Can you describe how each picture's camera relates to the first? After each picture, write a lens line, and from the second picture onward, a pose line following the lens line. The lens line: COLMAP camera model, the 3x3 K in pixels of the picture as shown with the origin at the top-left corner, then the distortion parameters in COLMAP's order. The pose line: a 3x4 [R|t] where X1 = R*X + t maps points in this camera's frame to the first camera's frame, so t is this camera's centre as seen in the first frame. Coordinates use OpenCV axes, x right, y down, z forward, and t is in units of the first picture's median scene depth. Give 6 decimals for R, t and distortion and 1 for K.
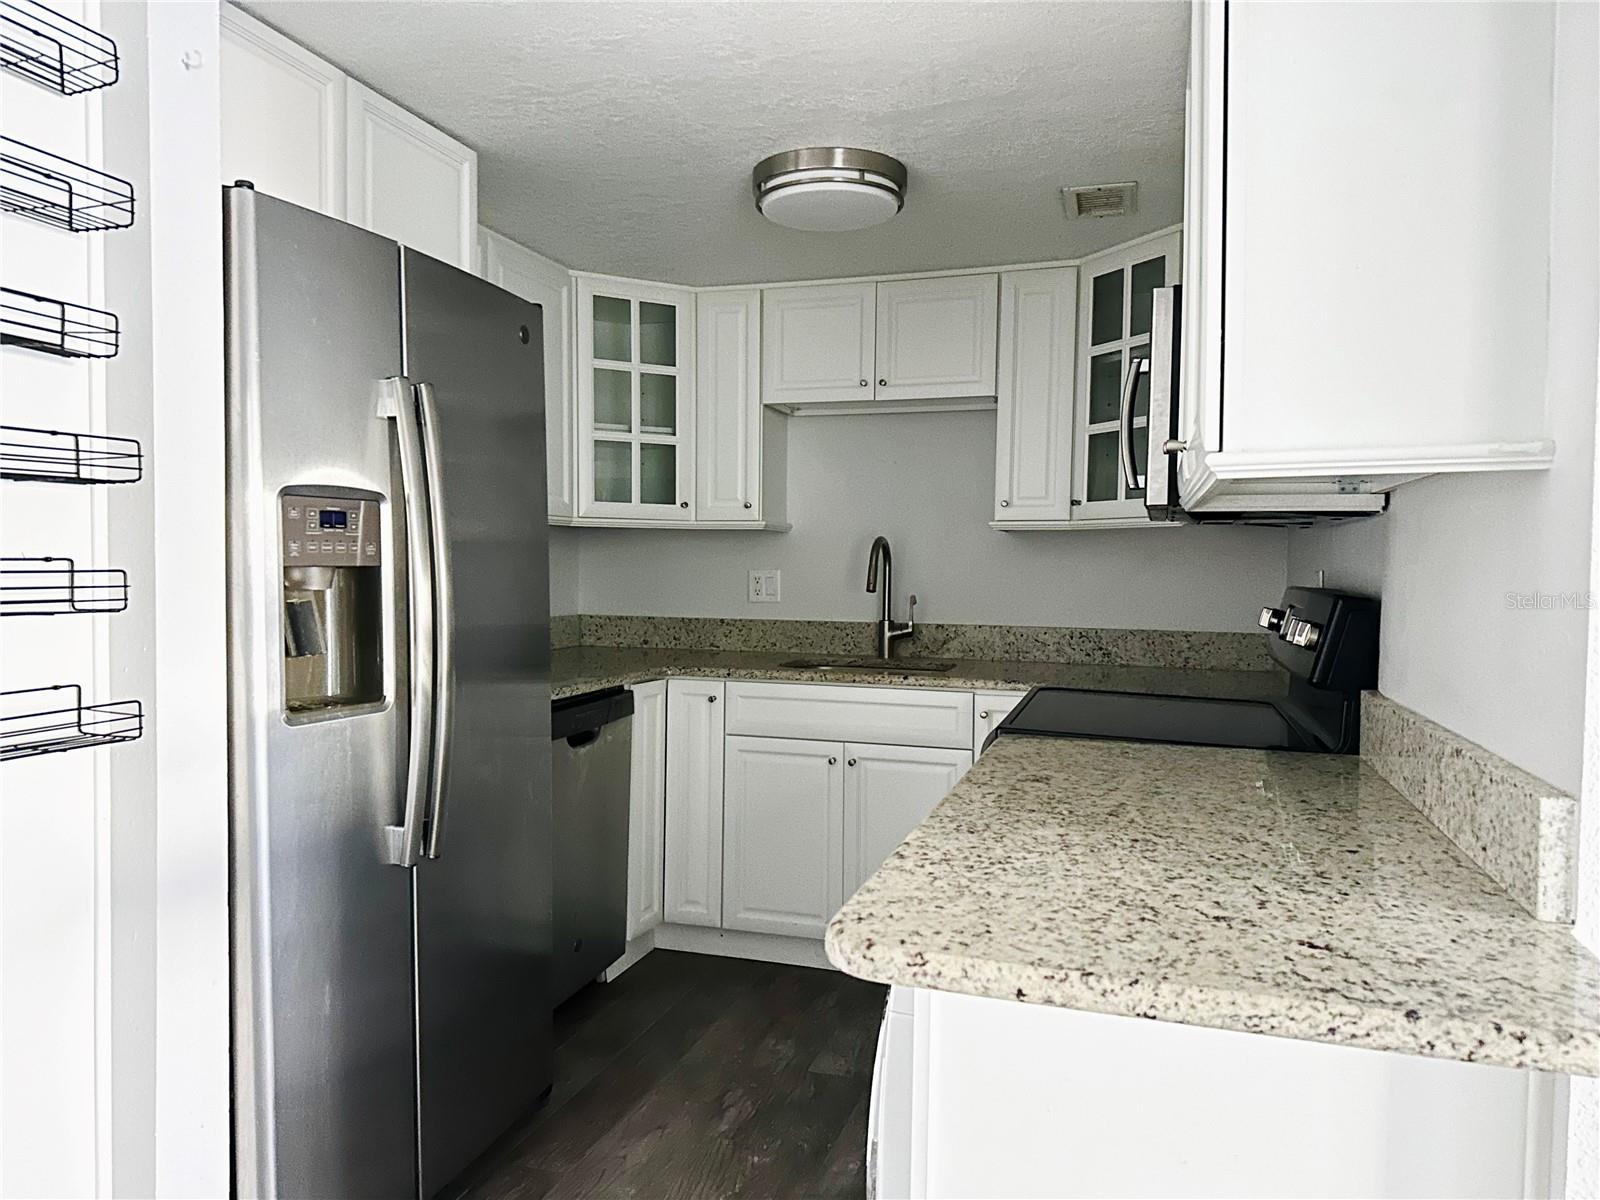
lens RADIAL K [[1113.4, 0, 787.6], [0, 1113.4, 593.5], [0, 0, 1]] dist [0.049337, -0.006160]
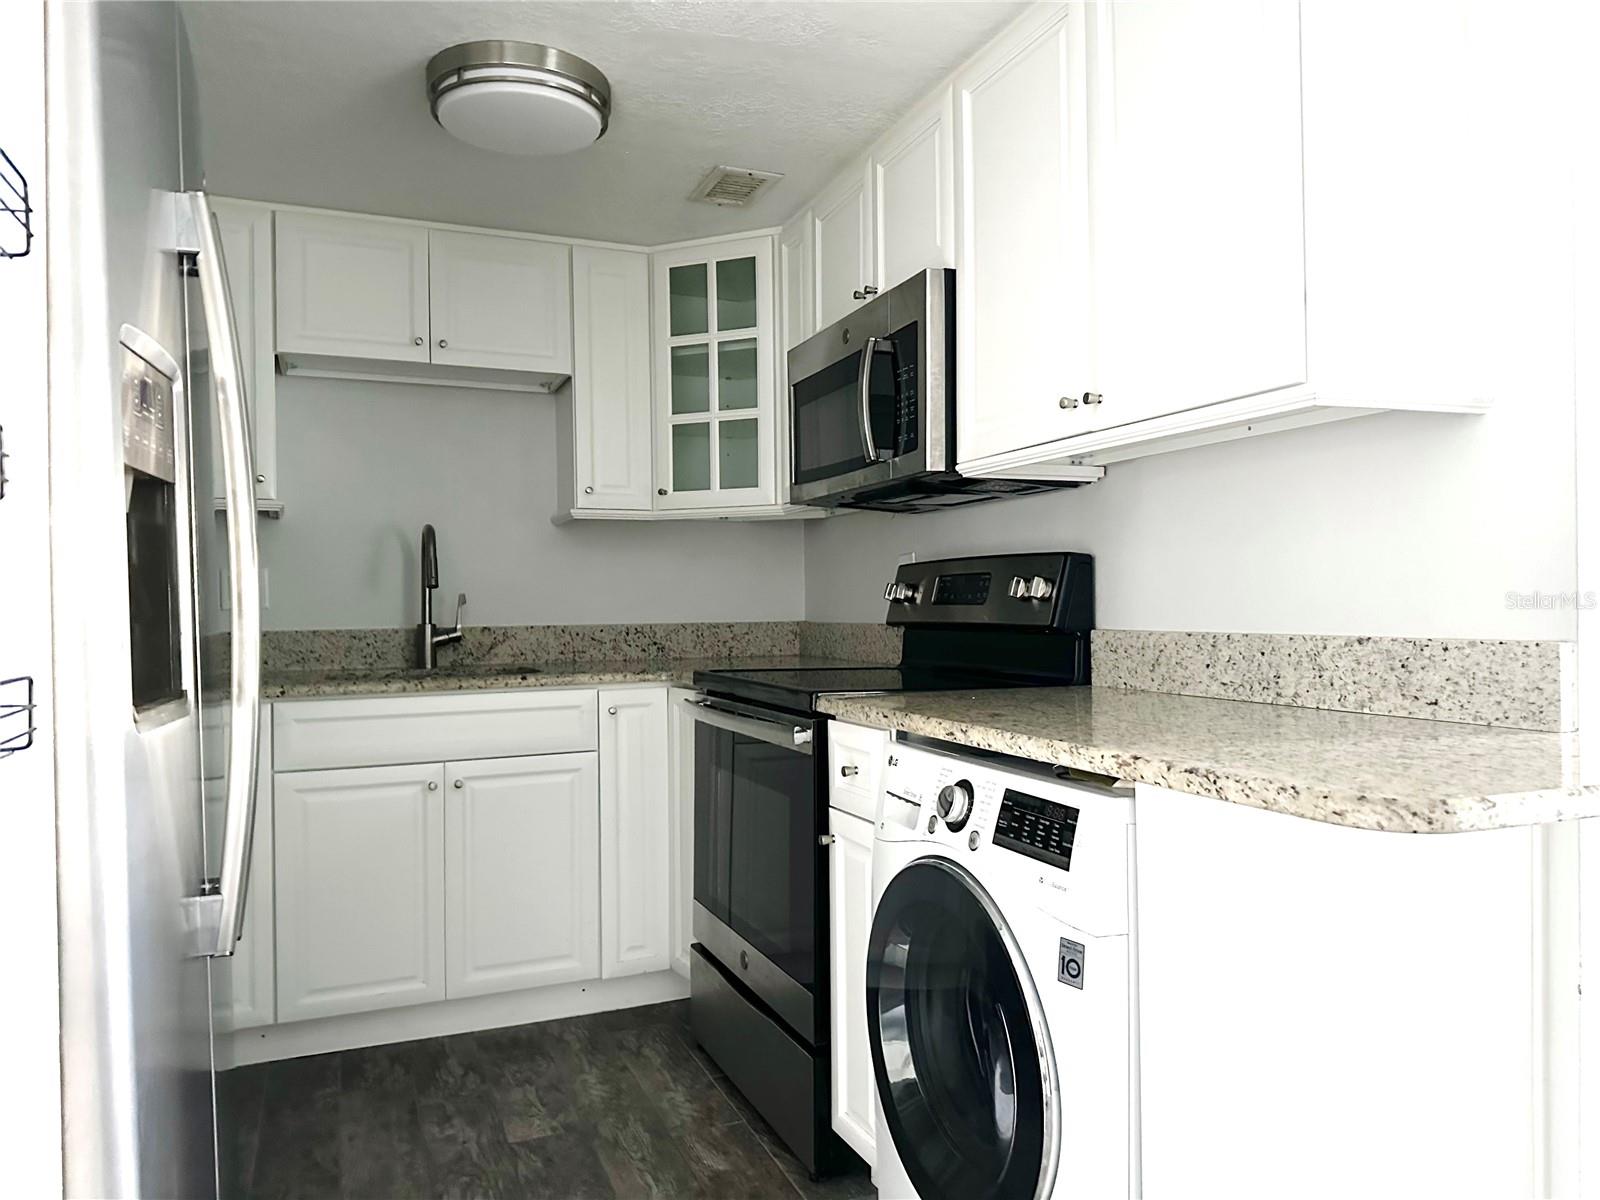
lens RADIAL K [[1113.4, 0, 791.6], [0, 1113.4, 607.8], [0, 0, 1]] dist [0.049337, -0.006160]
pose [[0.739363, -0.018399, 0.673055, -0.318278], [0.040134, 0.999053, -0.016777, 0.041654], [-0.672109, 0.039417, 0.739402, 0.195424]]
